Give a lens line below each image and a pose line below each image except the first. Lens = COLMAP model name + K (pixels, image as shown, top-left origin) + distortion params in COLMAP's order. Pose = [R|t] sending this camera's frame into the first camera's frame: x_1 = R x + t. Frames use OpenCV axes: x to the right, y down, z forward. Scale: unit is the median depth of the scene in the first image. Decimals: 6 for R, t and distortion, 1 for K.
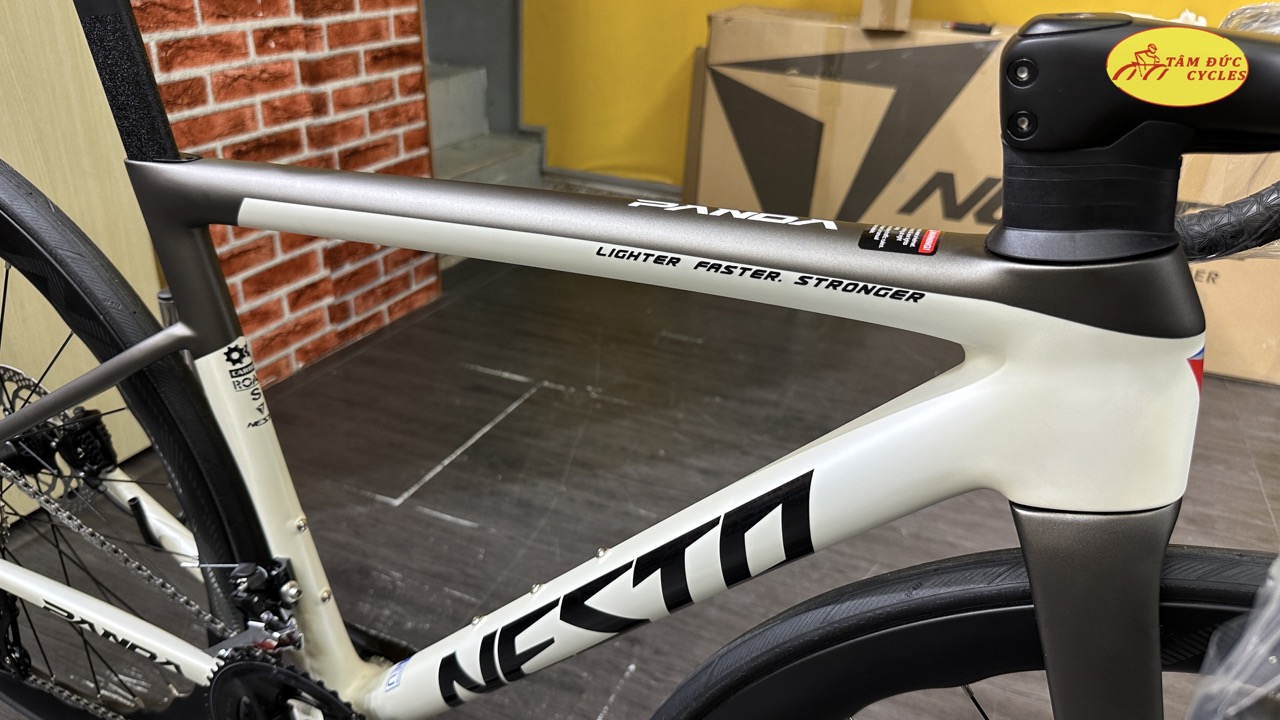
lens RADIAL K [[921.6, 0, 645.9], [0, 921.6, 366.8], [0, 0, 1]] dist [0.056481, -0.125249]
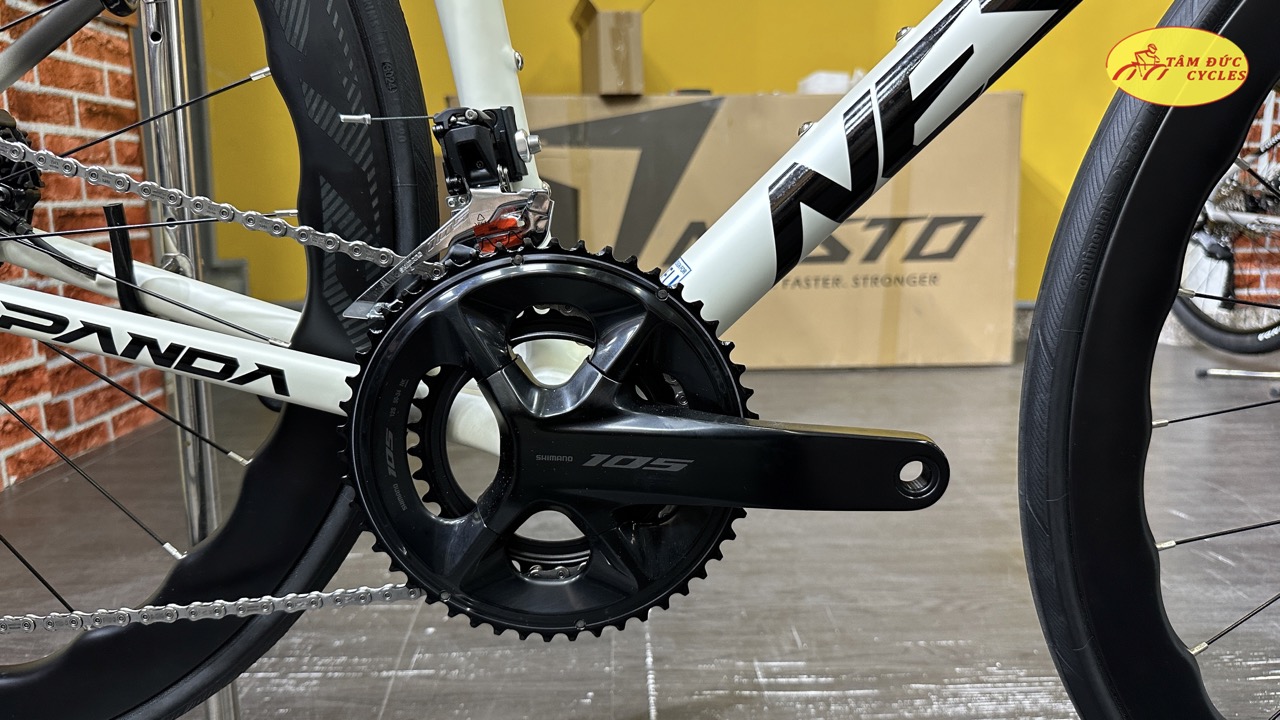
lens RADIAL K [[921.6, 0, 645.9], [0, 921.6, 366.8], [0, 0, 1]] dist [0.056481, -0.125249]
pose [[0.908323, -0.121131, 0.400345, -0.189486], [0.223494, 0.949610, -0.219754, 0.180536], [-0.353552, 0.289083, 0.889625, 0.134356]]
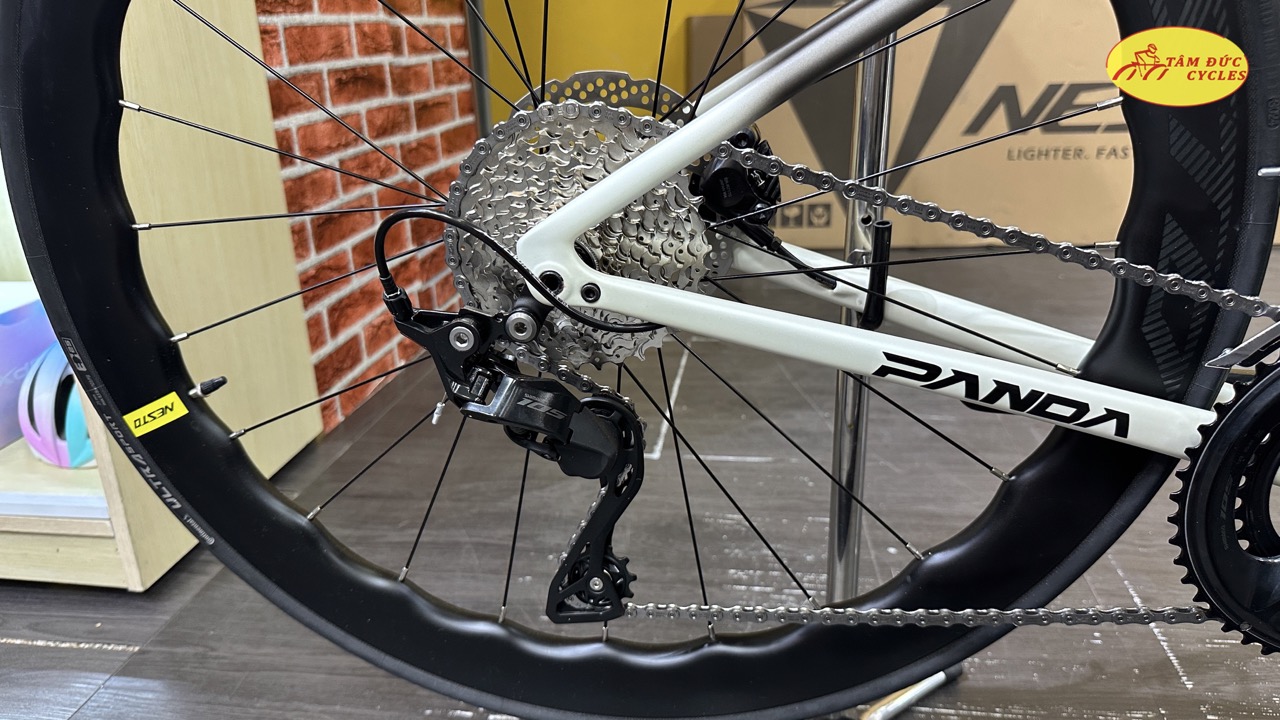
lens RADIAL K [[917.2, 0, 647.6], [0, 917.2, 358.3], [0, 0, 1]] dist [0.102282, -0.174665]
pose [[0.961386, -0.155767, 0.226879, -0.335561], [0.180119, 0.979446, -0.090791, 0.101632], [-0.208074, 0.128151, 0.969682, 0.166760]]
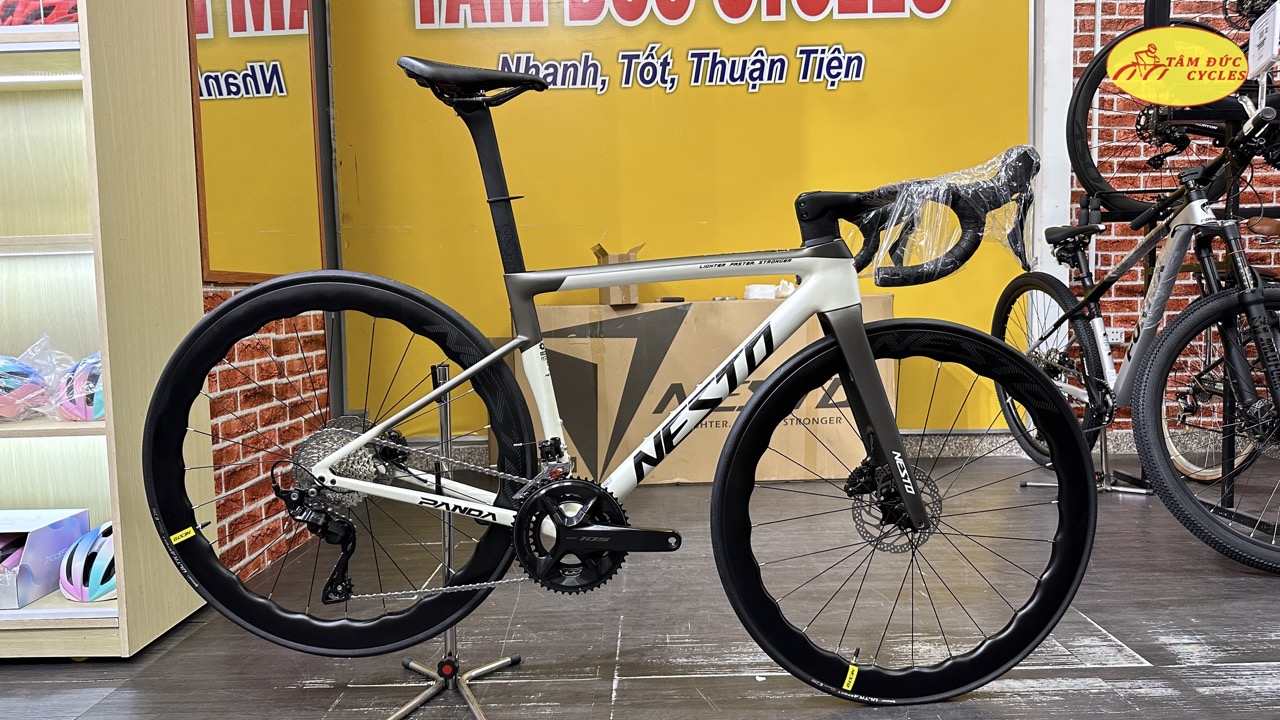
lens RADIAL K [[917.2, 0, 647.6], [0, 917.2, 358.3], [0, 0, 1]] dist [0.102282, -0.174665]
pose [[0.920568, -0.093639, 0.379191, -0.338915], [0.229329, 0.915457, -0.330677, 0.276727], [-0.316169, 0.391370, 0.864214, -0.384984]]
